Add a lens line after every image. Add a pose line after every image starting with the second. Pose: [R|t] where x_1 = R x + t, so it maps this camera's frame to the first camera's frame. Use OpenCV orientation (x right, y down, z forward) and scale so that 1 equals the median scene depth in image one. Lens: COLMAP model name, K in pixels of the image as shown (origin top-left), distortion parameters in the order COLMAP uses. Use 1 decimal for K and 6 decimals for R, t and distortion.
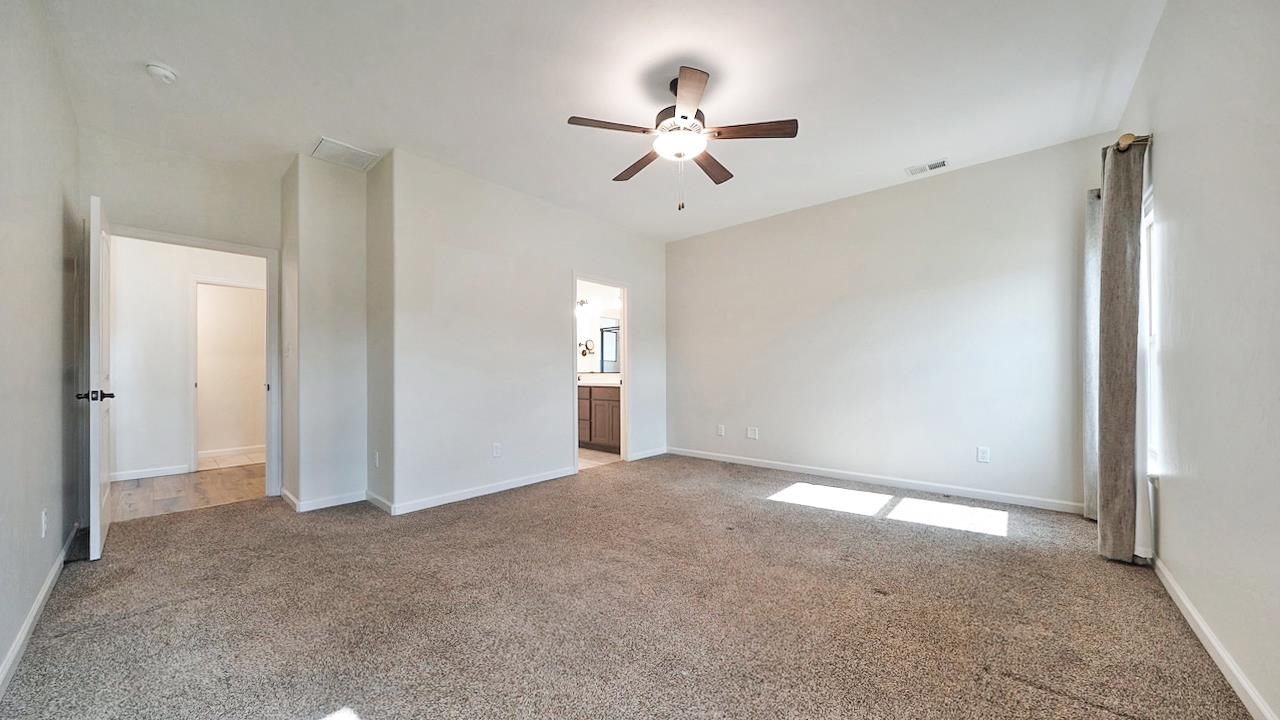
lens RADIAL K [[431.9, 0, 634.3], [0, 431.9, 366.3], [0, 0, 1]] dist [-0.000547, -0.000016]
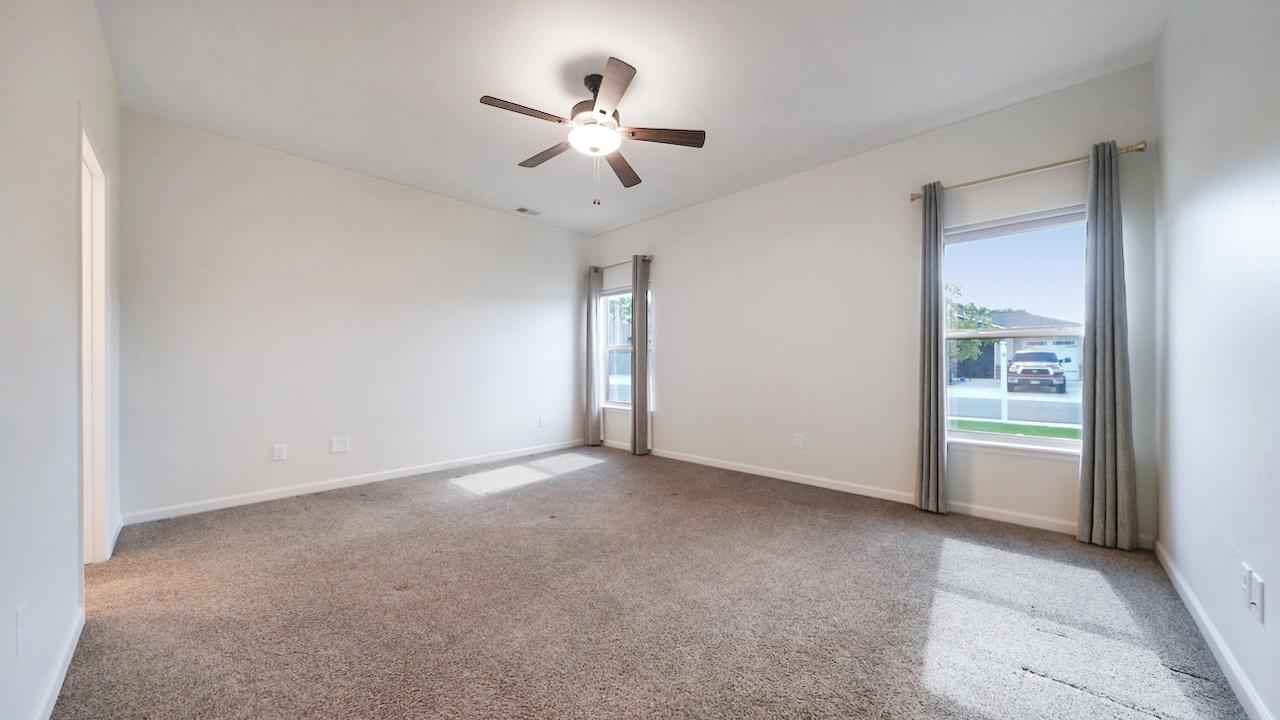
lens RADIAL K [[431.9, 0, 634.3], [0, 431.9, 366.3], [0, 0, 1]] dist [-0.000547, -0.000016]
pose [[0.036133, 0.004919, 0.999335, -0.785028], [-0.013038, 0.999905, -0.004451, 0.020509], [-0.999262, -0.012868, 0.036194, 0.762754]]
